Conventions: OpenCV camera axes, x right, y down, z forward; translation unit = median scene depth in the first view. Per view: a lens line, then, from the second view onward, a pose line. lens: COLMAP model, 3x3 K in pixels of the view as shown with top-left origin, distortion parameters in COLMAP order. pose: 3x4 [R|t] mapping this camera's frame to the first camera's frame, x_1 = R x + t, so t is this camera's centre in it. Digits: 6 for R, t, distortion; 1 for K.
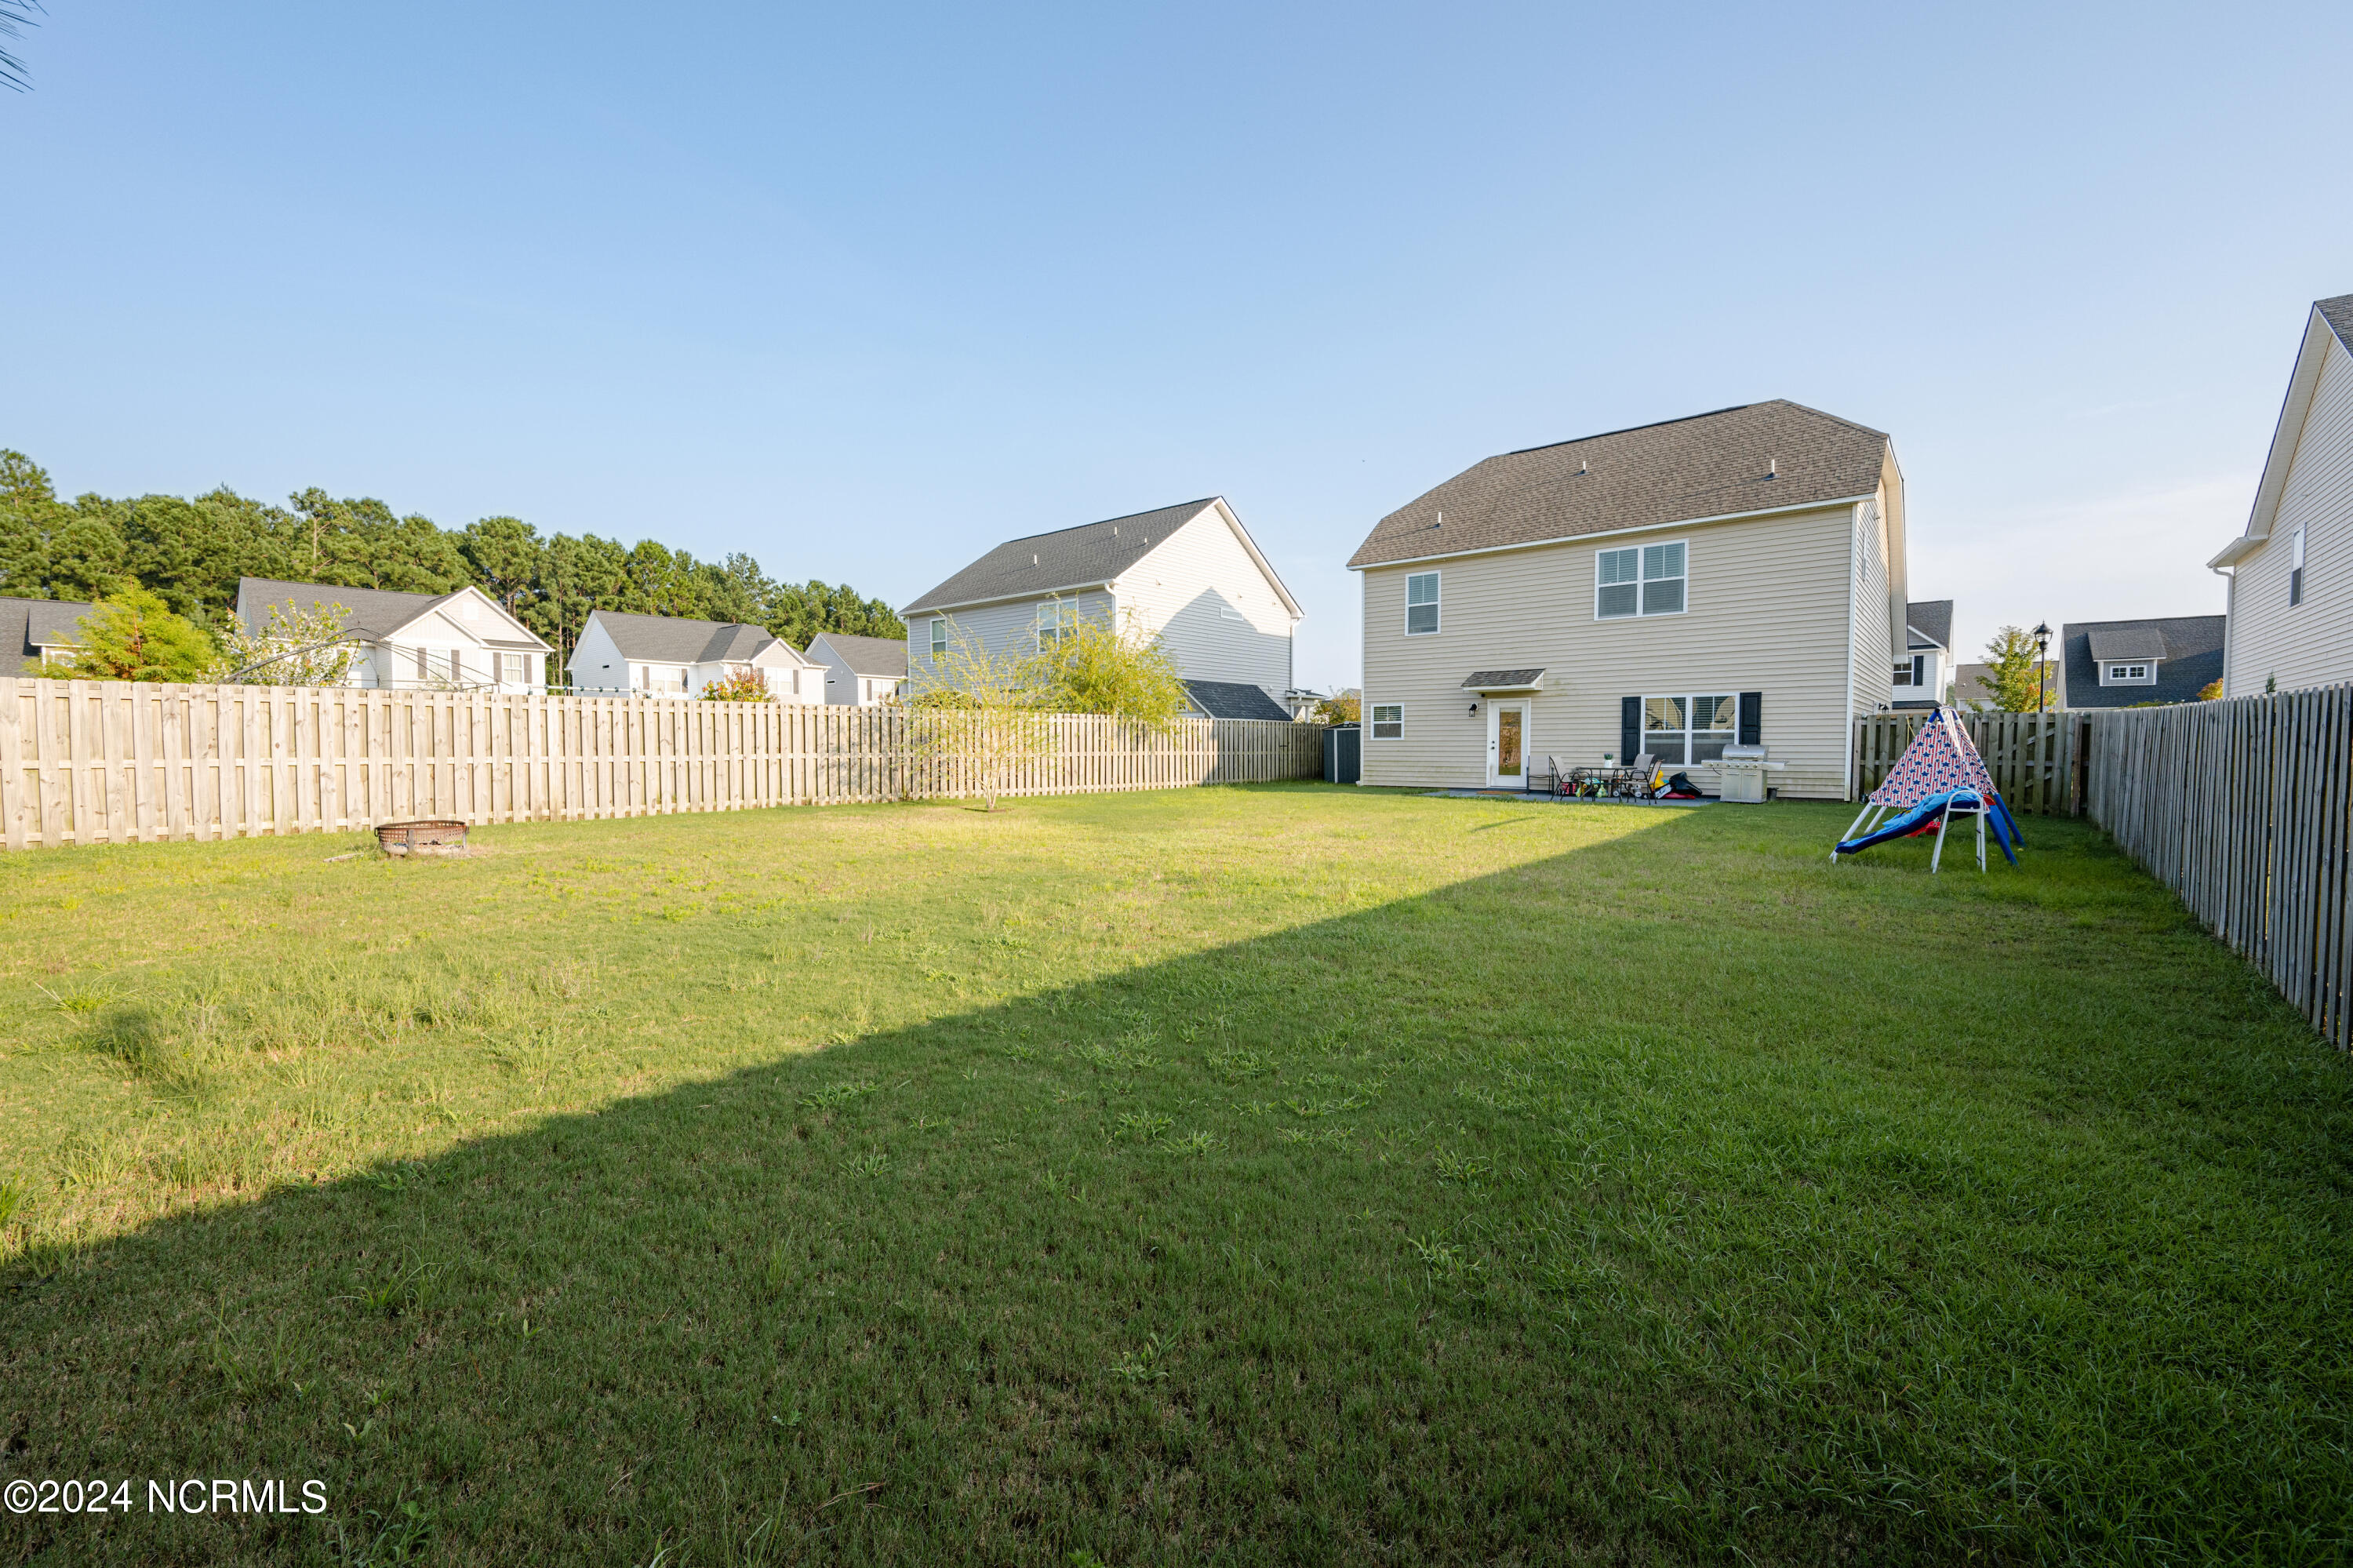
lens RADIAL K [[918.3, 0, 1178.3], [0, 918.3, 784.7], [0, 0, 1]] dist [-0.001588, -0.000498]
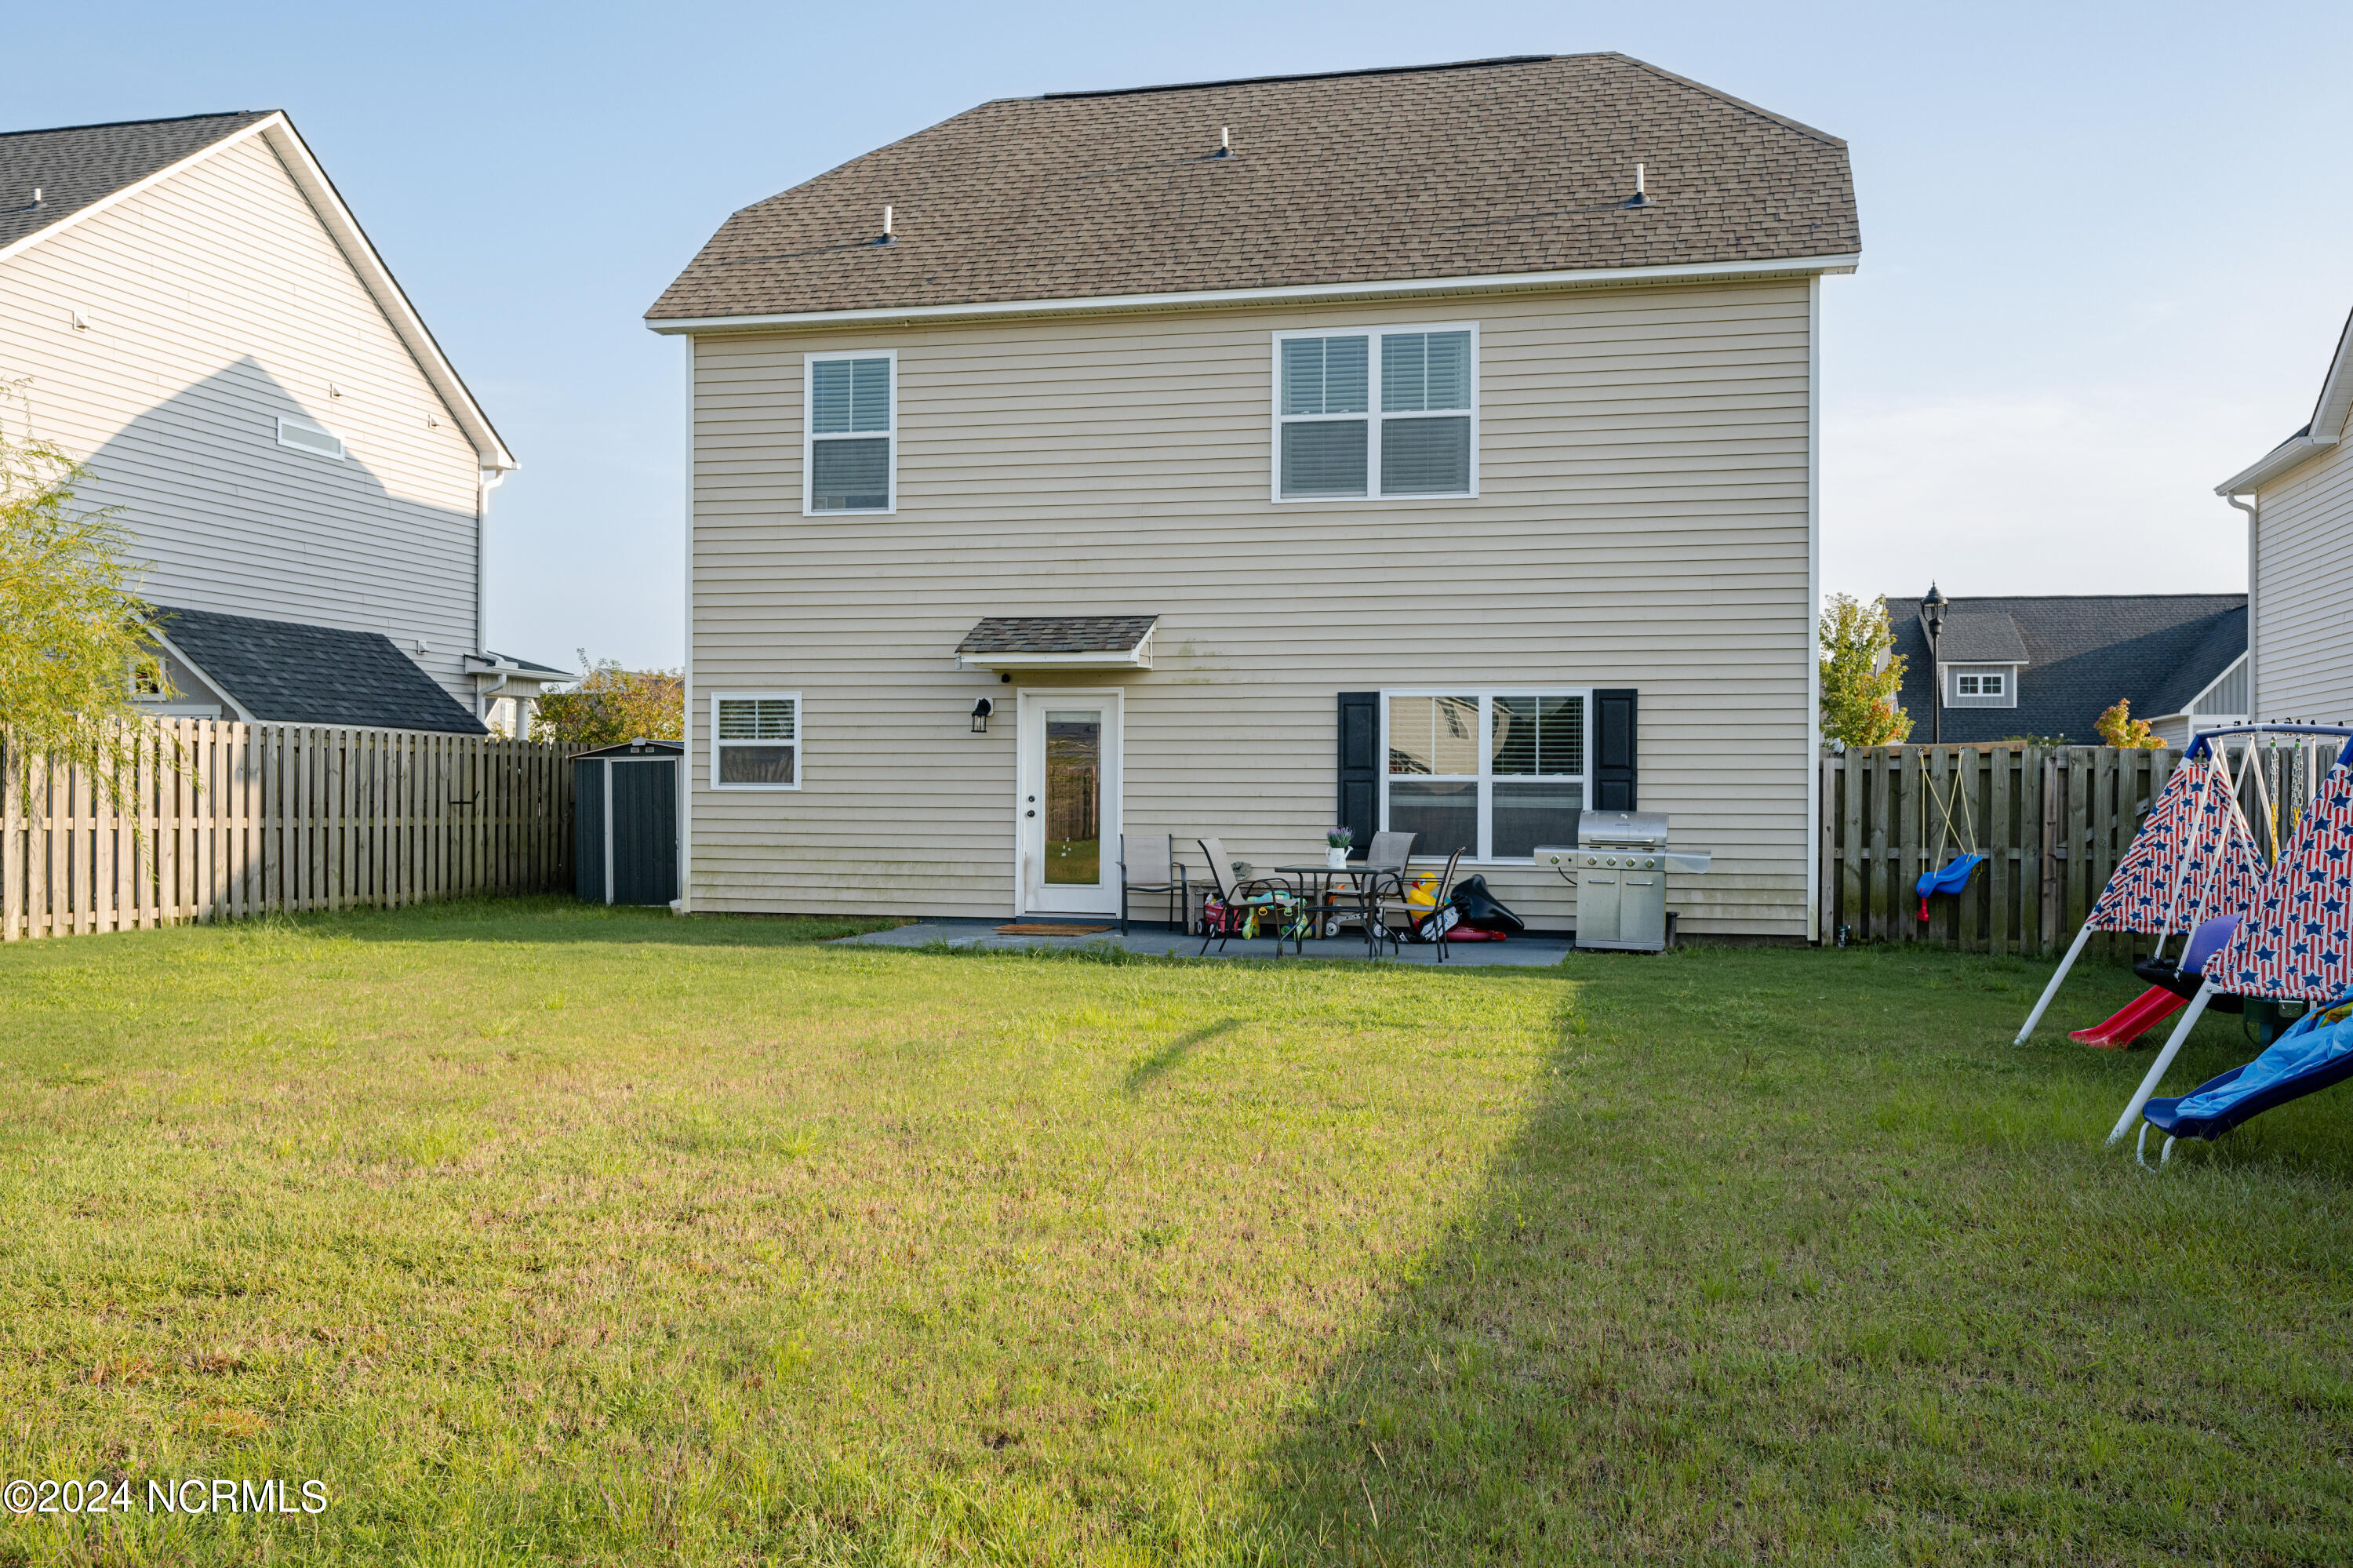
lens RADIAL K [[2063.0, 0, 1177.3], [0, 2063.0, 798.6], [0, 0, 1]] dist [-0.008002, 0.017948]
pose [[0.898407, 0.008643, 0.439079, 0.013741], [0.010035, 0.999141, -0.040199, -0.010168], [-0.439050, 0.040521, 0.897549, 0.178227]]
